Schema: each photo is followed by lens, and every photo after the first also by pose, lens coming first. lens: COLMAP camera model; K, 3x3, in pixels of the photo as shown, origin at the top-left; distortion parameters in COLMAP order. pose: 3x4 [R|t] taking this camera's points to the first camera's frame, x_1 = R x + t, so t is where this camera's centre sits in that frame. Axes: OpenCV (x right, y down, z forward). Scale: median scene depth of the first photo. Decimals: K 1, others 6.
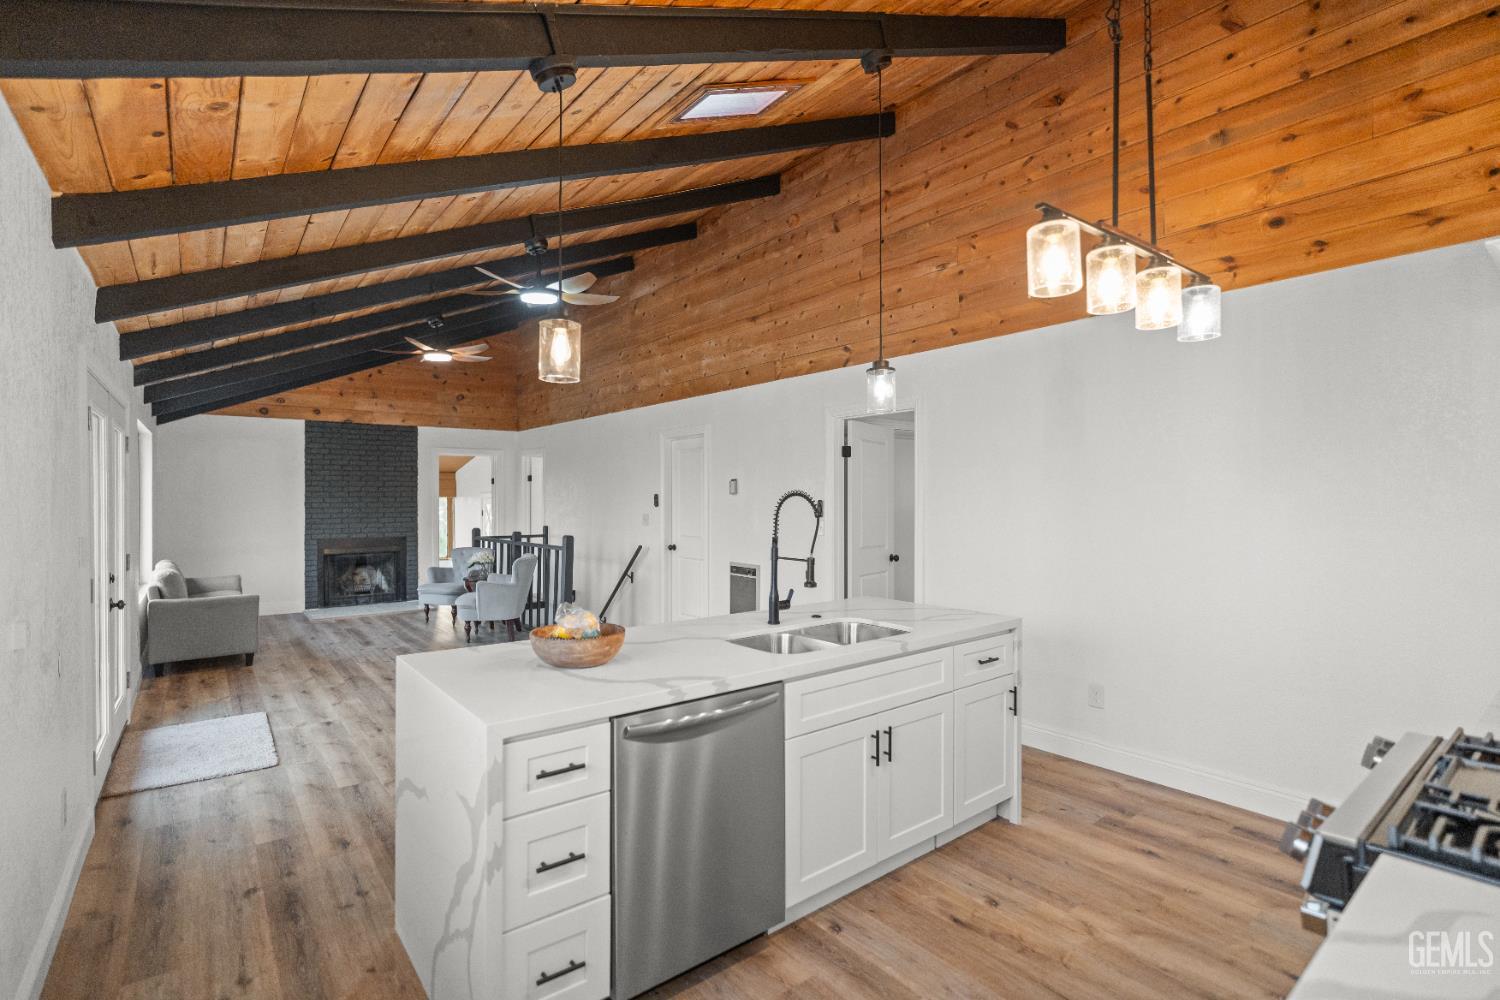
lens RADIAL K [[703.1, 0, 744.3], [0, 703.1, 493.1], [0, 0, 1]] dist [-0.010725, 0.001228]
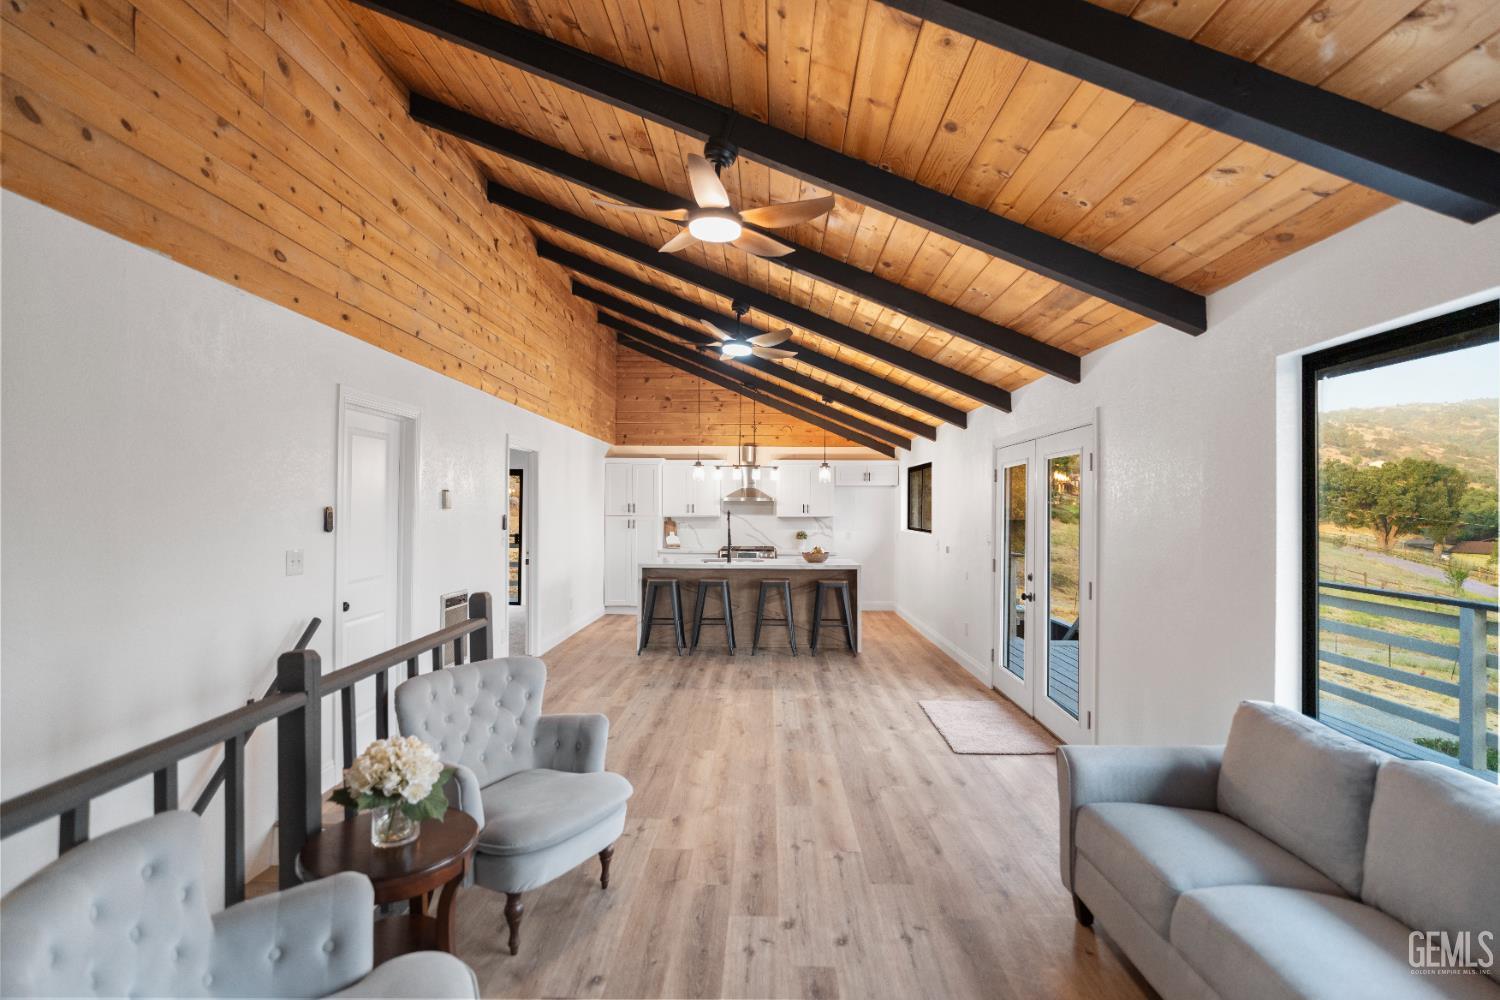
lens RADIAL K [[703.1, 0, 748.5], [0, 703.1, 495.5], [0, 0, 1]] dist [-0.010725, 0.001228]
pose [[-0.769933, 0.006408, 0.638093, -0.550755], [-0.013303, 0.999571, -0.026090, 0.001616], [-0.637986, -0.028576, -0.769517, 0.977571]]
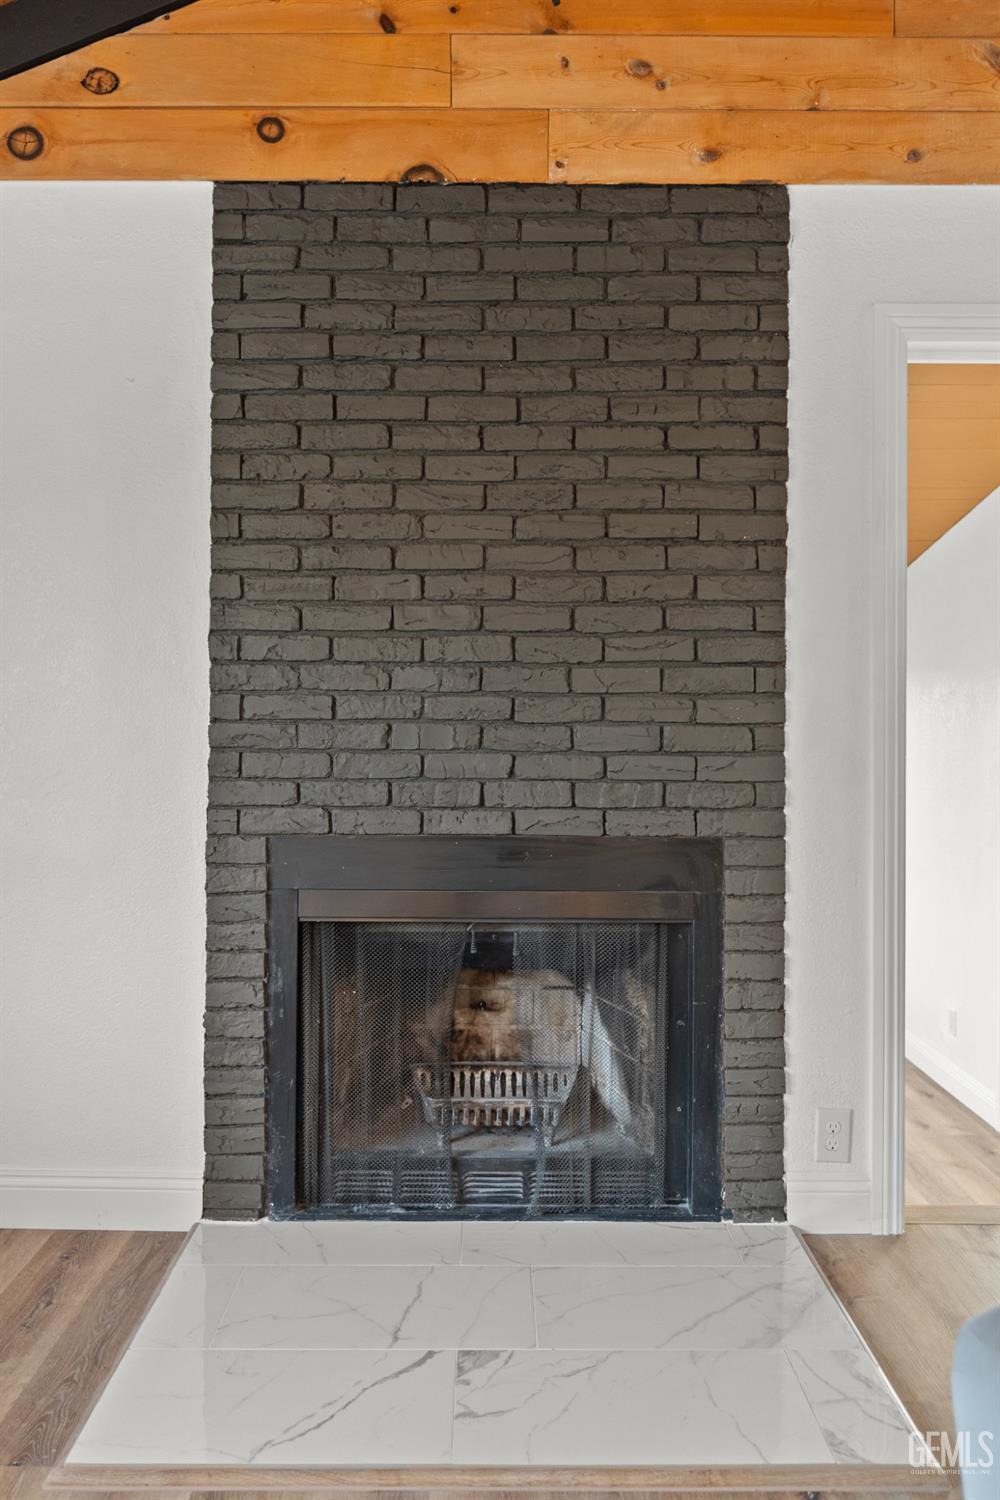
lens RADIAL K [[1063.0, 0, 495.3], [0, 1063.0, 734.7], [0, 0, 1]] dist [-0.003972, -0.005093]
pose [[0.786521, 0.017548, -0.617315, -0.390781], [-0.003145, 0.999697, 0.024411, 0.032913], [0.617556, -0.017259, 0.786337, 0.814190]]
